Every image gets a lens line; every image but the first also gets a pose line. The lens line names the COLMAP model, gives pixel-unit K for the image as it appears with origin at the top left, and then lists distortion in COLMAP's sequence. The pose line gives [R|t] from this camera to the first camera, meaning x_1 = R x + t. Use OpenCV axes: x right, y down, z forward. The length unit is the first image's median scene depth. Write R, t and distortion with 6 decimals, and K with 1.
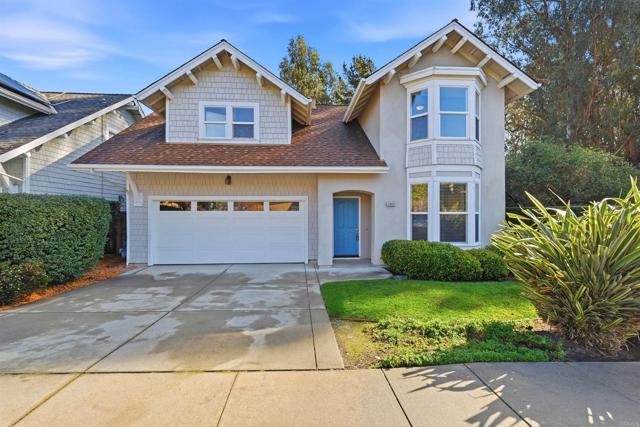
lens RADIAL K [[293.3, 0, 318.0], [0, 293.3, 222.1], [0, 0, 1]] dist [-0.020654, 0.000100]
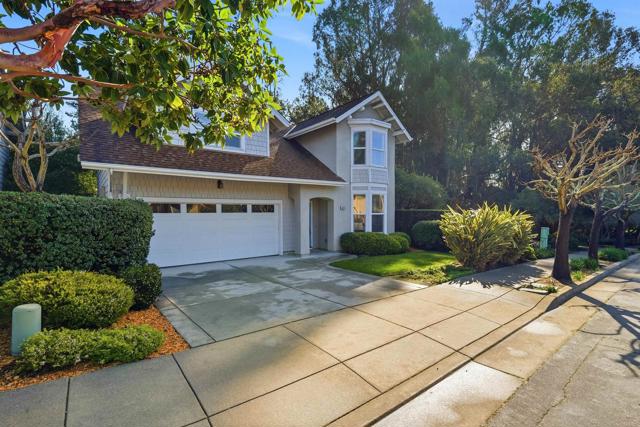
lens RADIAL K [[293.3, 0, 318.0], [0, 293.3, 222.1], [0, 0, 1]] dist [-0.020654, 0.000100]
pose [[0.827752, -0.022916, 0.560626, -0.663692], [0.025529, 0.999669, 0.003169, 0.001777], [-0.560513, 0.011689, 0.828063, -0.116517]]
